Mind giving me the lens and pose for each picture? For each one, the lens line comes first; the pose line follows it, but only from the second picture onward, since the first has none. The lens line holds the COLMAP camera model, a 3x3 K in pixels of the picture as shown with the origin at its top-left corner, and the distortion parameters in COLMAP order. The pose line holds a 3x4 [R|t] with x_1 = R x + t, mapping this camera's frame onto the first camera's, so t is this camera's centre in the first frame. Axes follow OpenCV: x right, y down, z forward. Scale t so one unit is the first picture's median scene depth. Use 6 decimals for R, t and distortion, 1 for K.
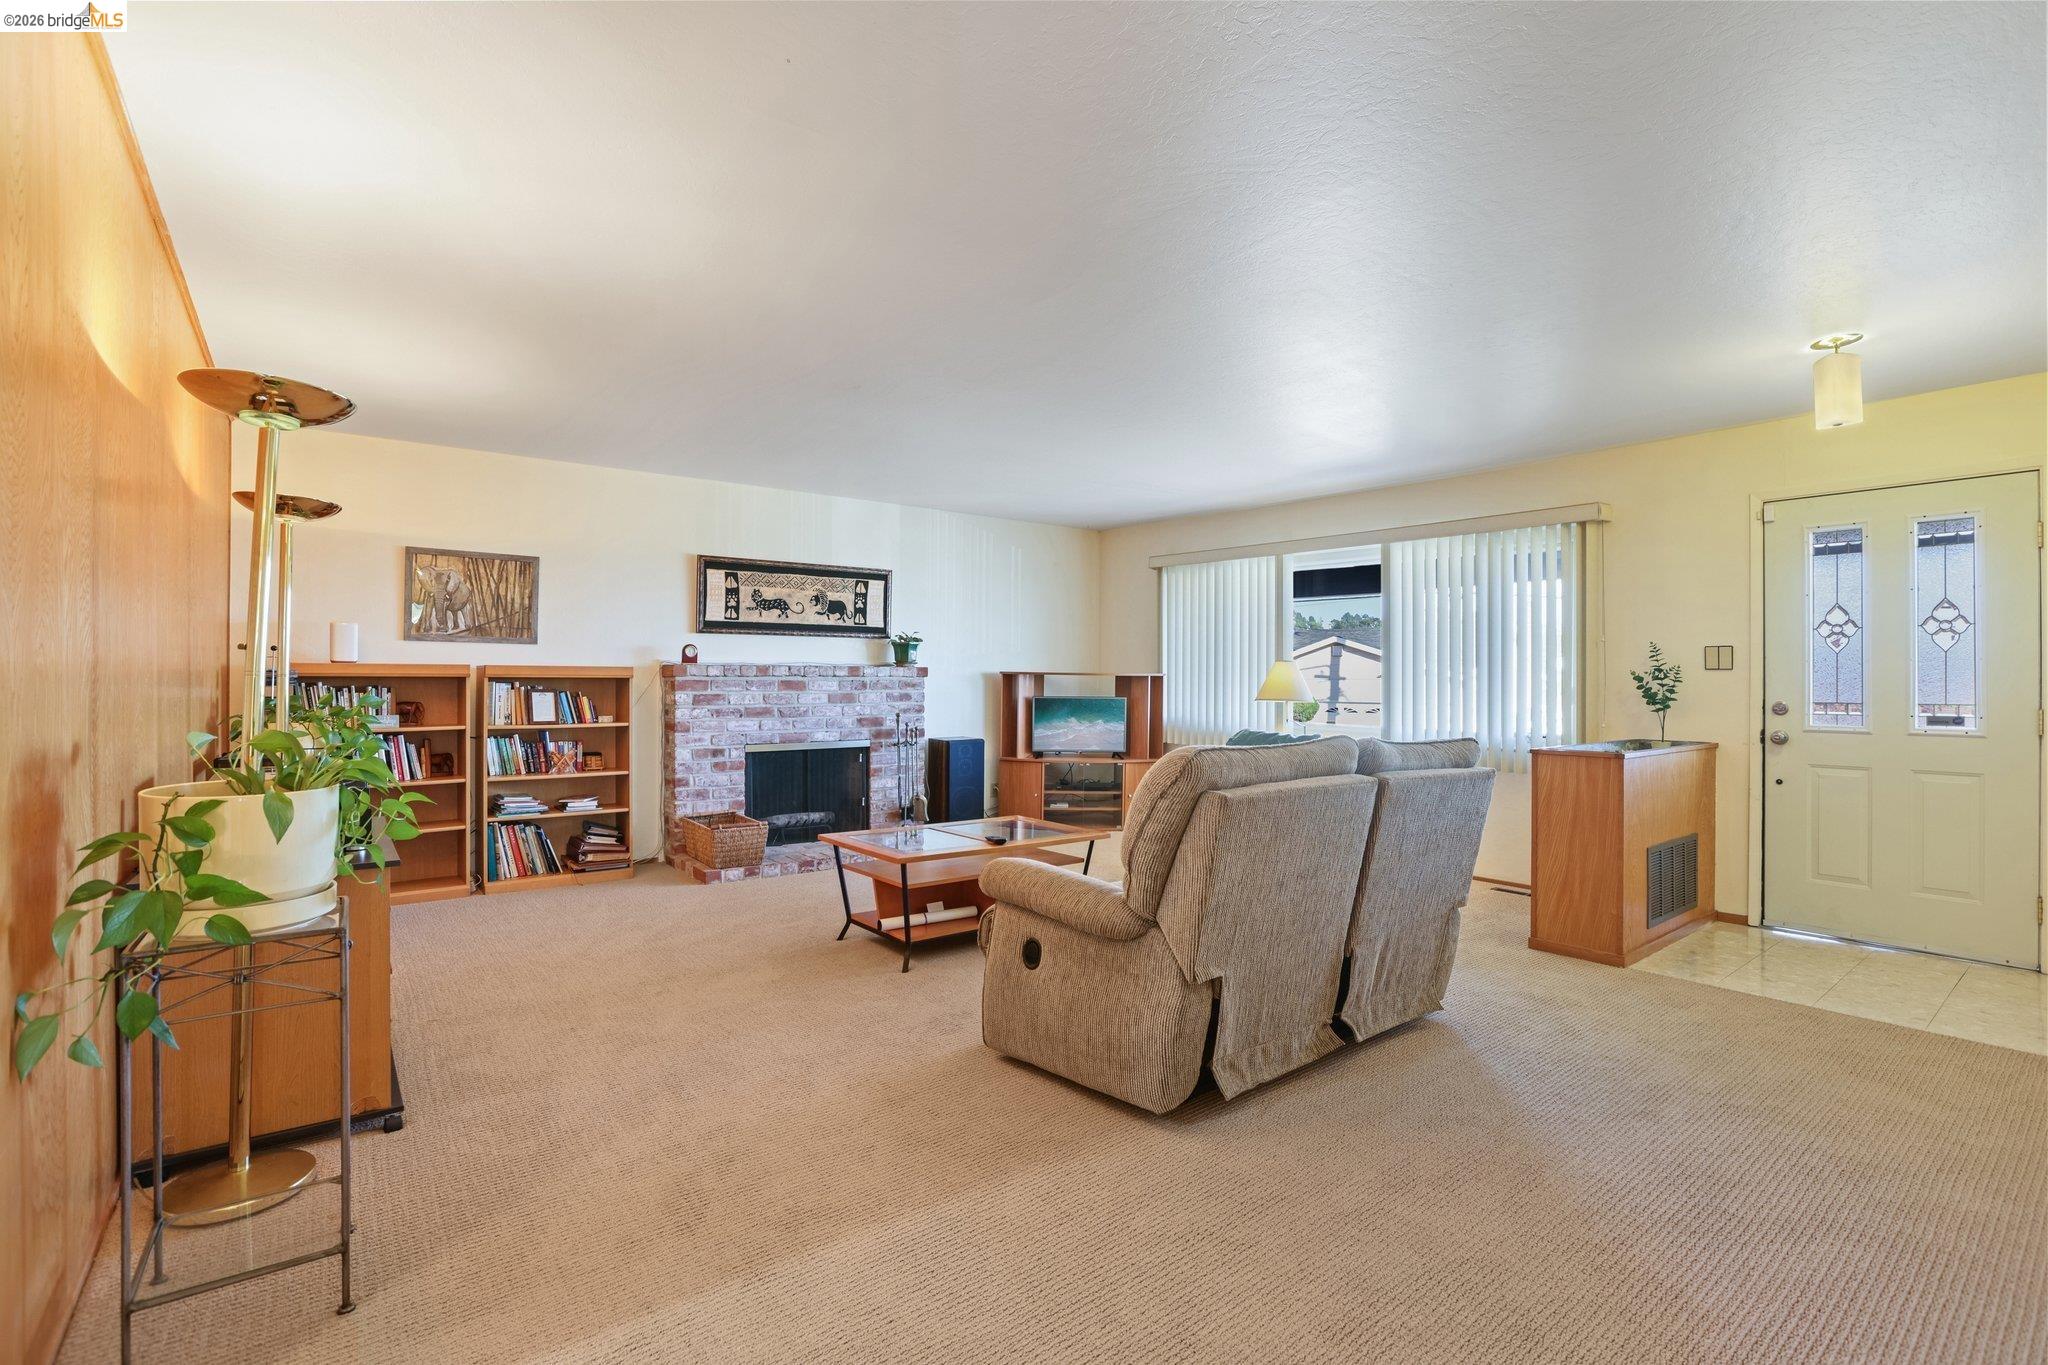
lens RADIAL K [[926.3, 0, 1019.3], [0, 926.3, 676.8], [0, 0, 1]] dist [-0.028721, 0.005700]
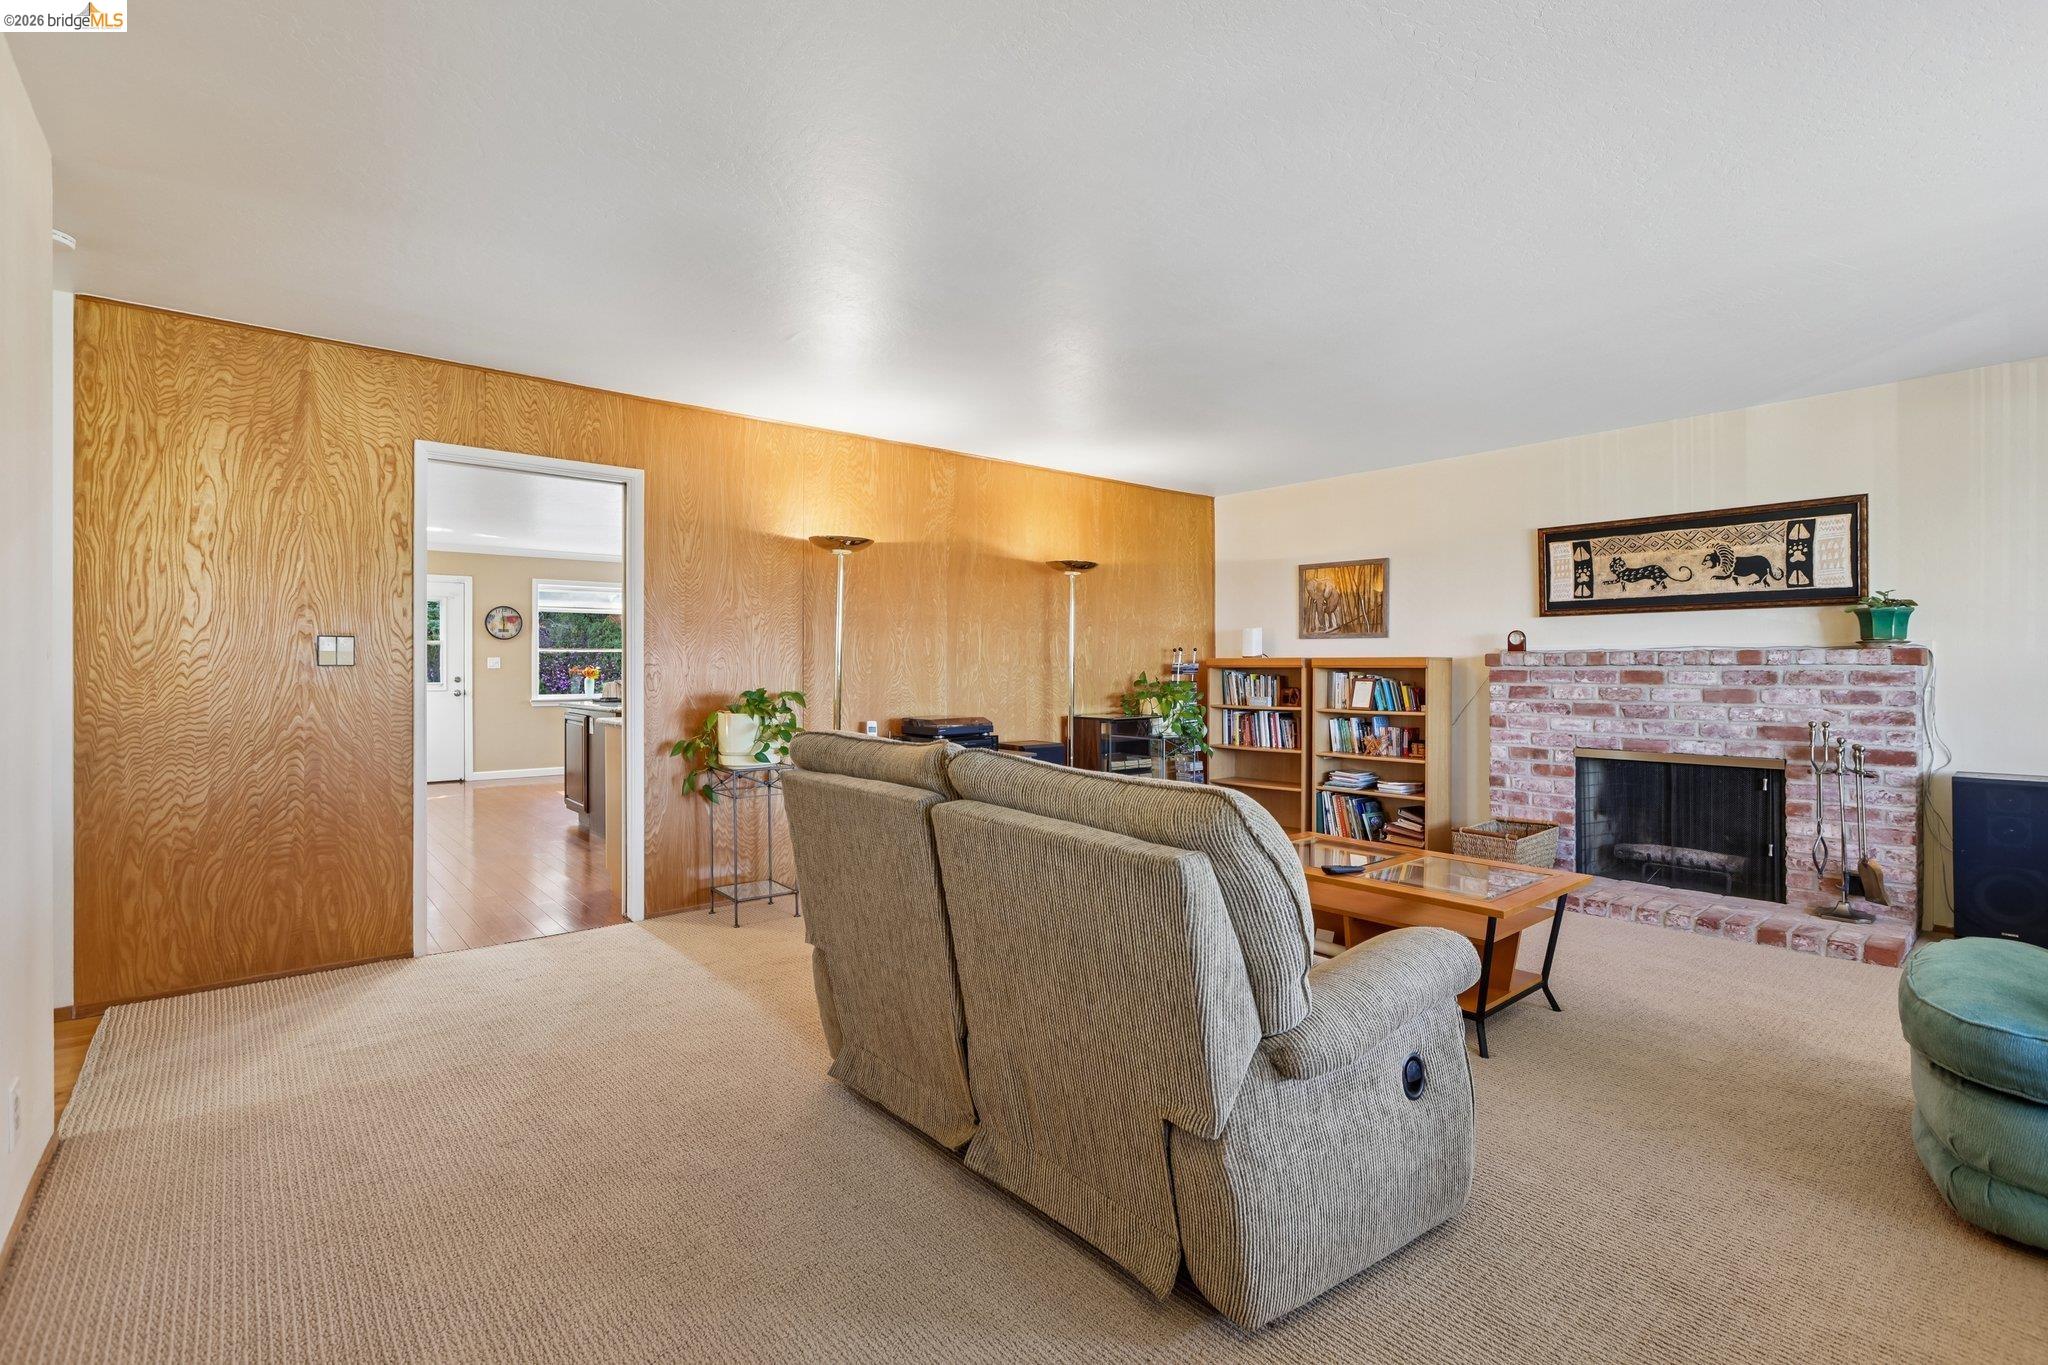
lens RADIAL K [[926.3, 0, 1018.7], [0, 926.3, 675.4], [0, 0, 1]] dist [-0.028721, 0.005700]
pose [[0.068518, 0.002175, -0.997647, 0.483109], [-0.000902, 0.999997, 0.002118, 0.006904], [0.997649, 0.000755, 0.068520, 0.432603]]
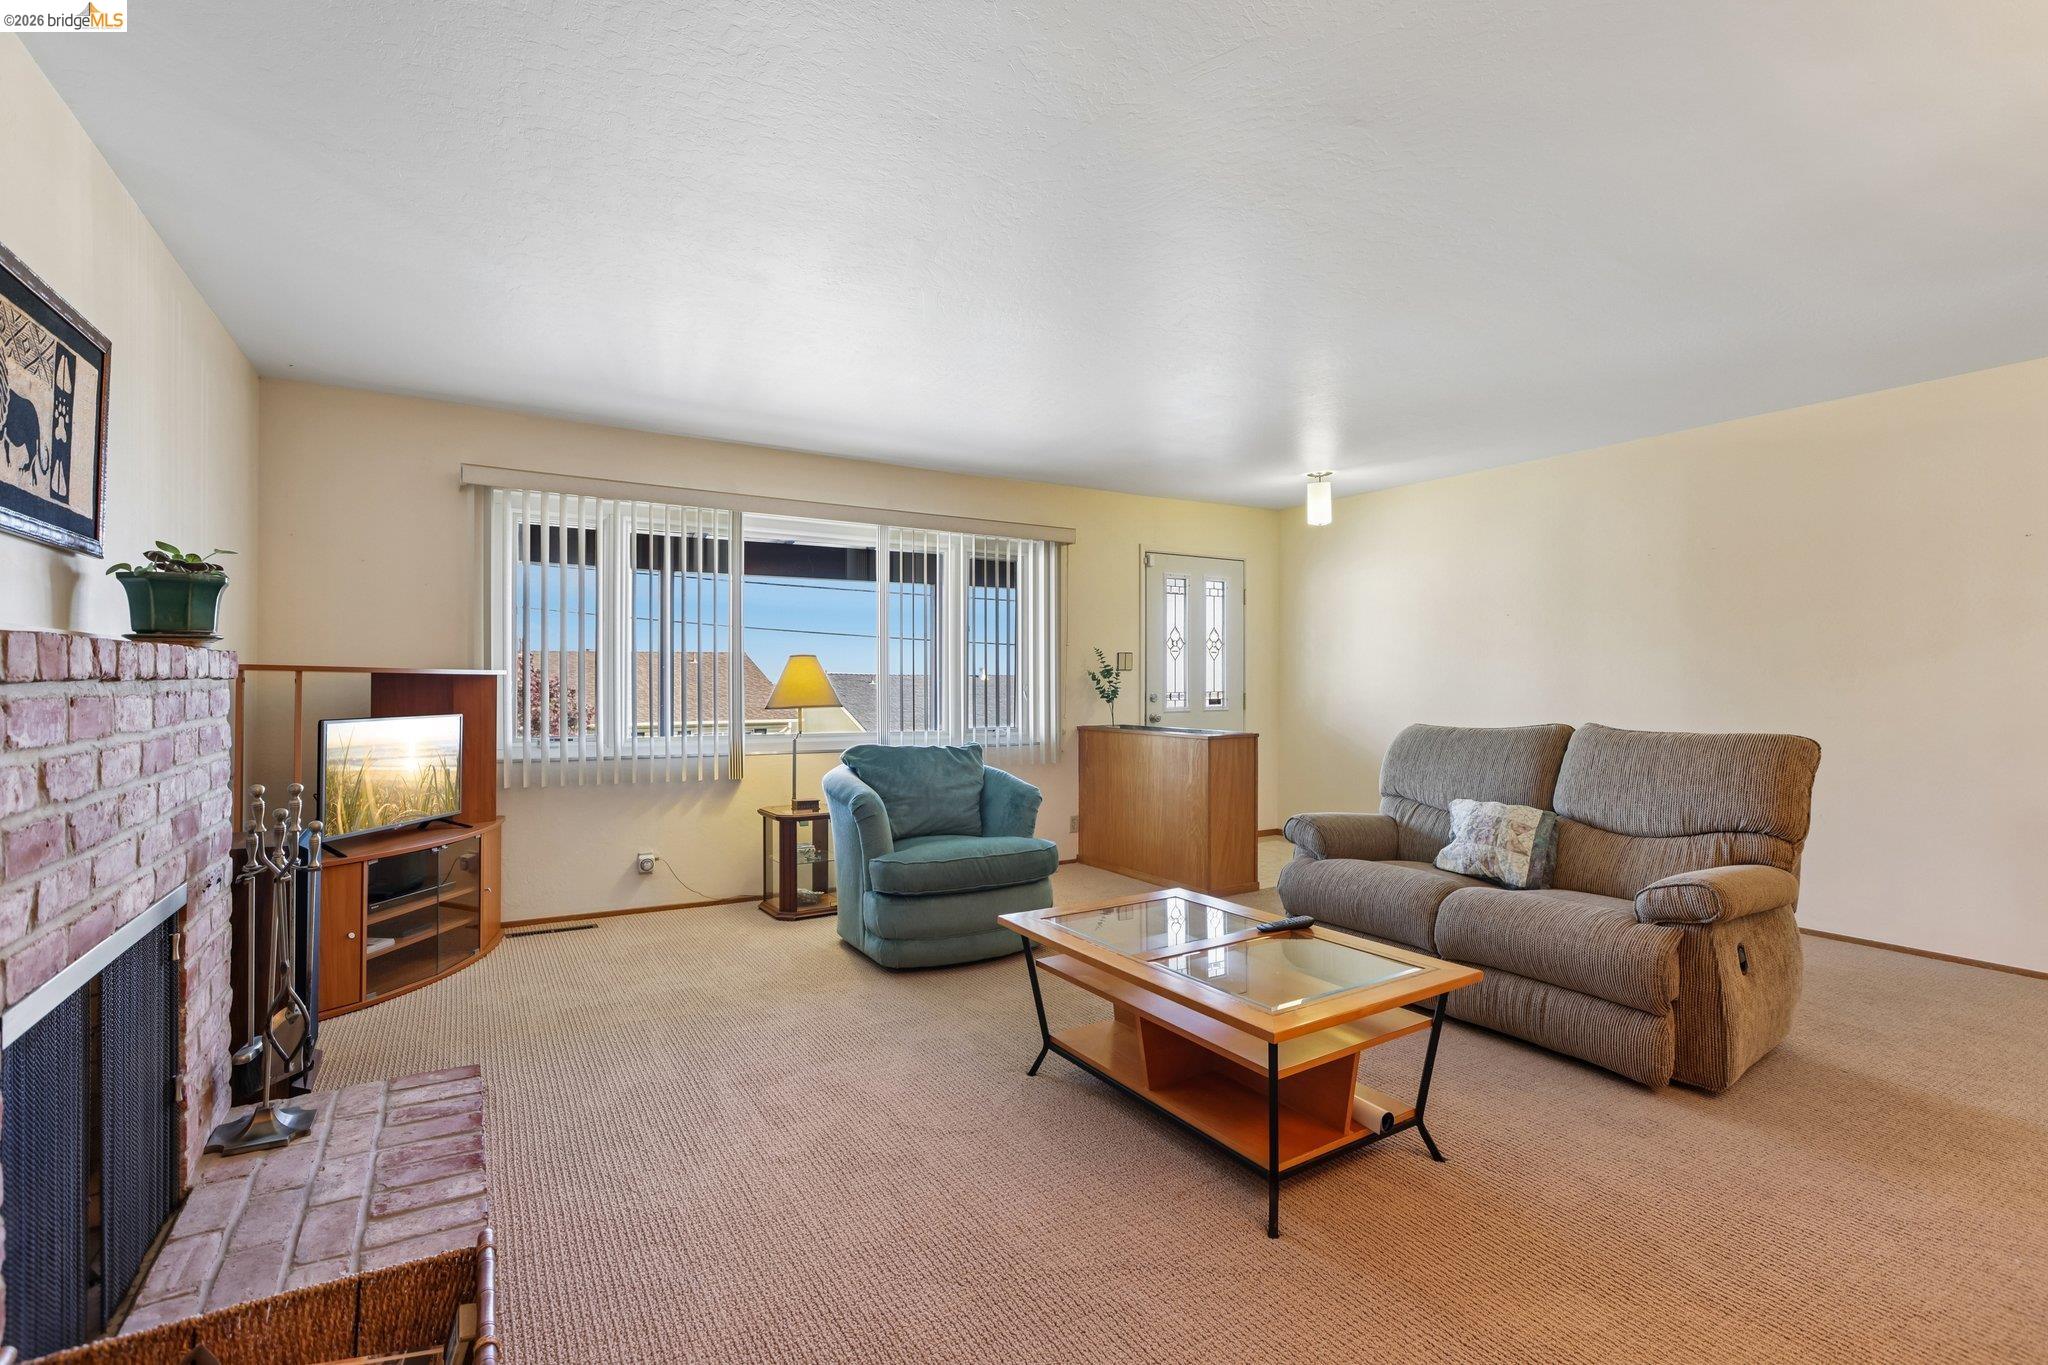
lens RADIAL K [[926.3, 0, 1020.7], [0, 926.3, 671.6], [0, 0, 1]] dist [-0.028721, 0.005700]
pose [[0.131407, 0.002311, 0.991326, -0.452283], [-0.000051, 0.999997, -0.002325, -0.001514], [-0.991328, 0.000255, 0.131407, 0.724871]]
